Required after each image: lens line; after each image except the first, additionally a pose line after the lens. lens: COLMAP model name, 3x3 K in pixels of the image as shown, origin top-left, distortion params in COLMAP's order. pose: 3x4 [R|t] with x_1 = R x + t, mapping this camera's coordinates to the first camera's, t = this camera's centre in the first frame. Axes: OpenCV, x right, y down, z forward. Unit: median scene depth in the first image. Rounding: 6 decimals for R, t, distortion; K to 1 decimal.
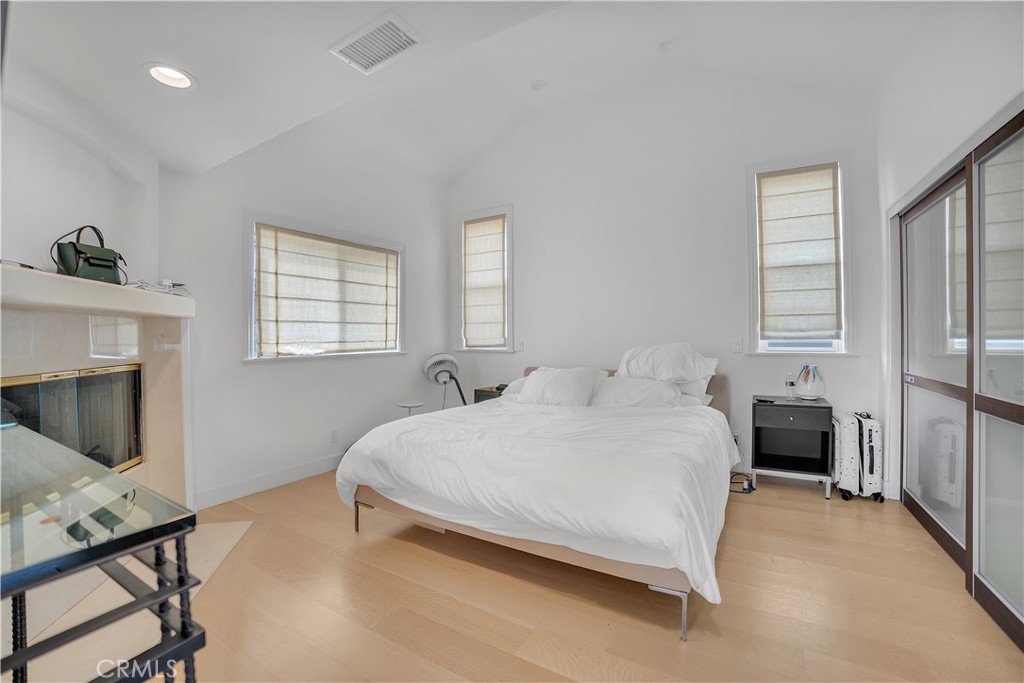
lens RADIAL K [[422.9, 0, 512.0], [0, 422.9, 341.5], [0, 0, 1]] dist [-0.096759, 0.034852]
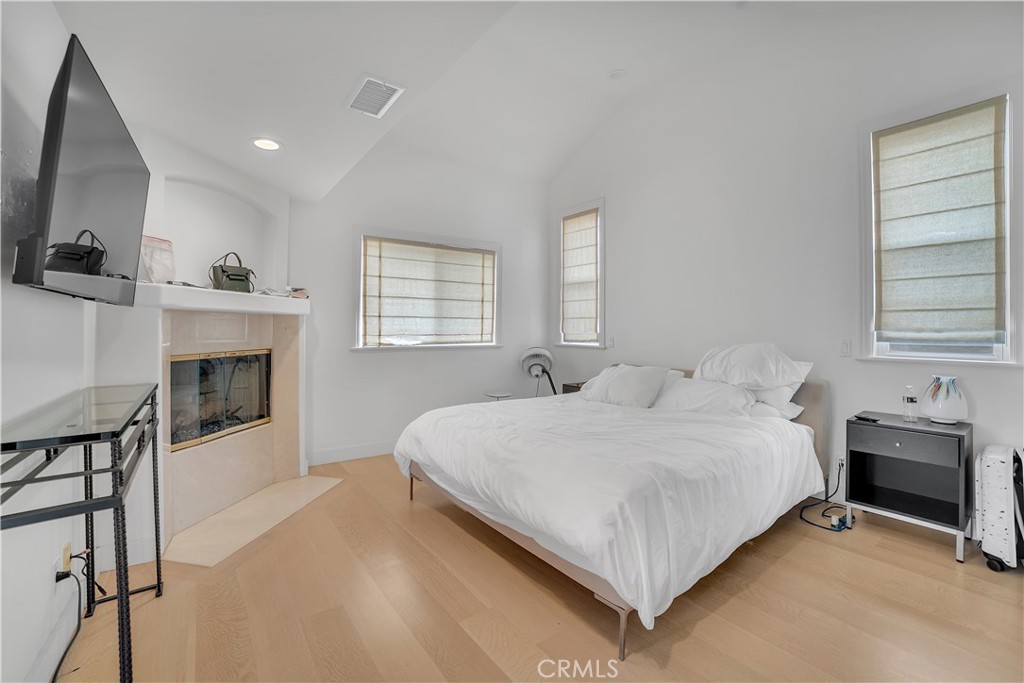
lens RADIAL K [[434.2, 0, 509.7], [0, 434.2, 326.0], [0, 0, 1]] dist [-0.096899, 0.035120]
pose [[0.922049, 0.009953, -0.386944, 0.264575], [-0.016944, 0.999749, -0.014661, -0.010612], [0.386701, 0.020074, 0.921987, -0.006637]]
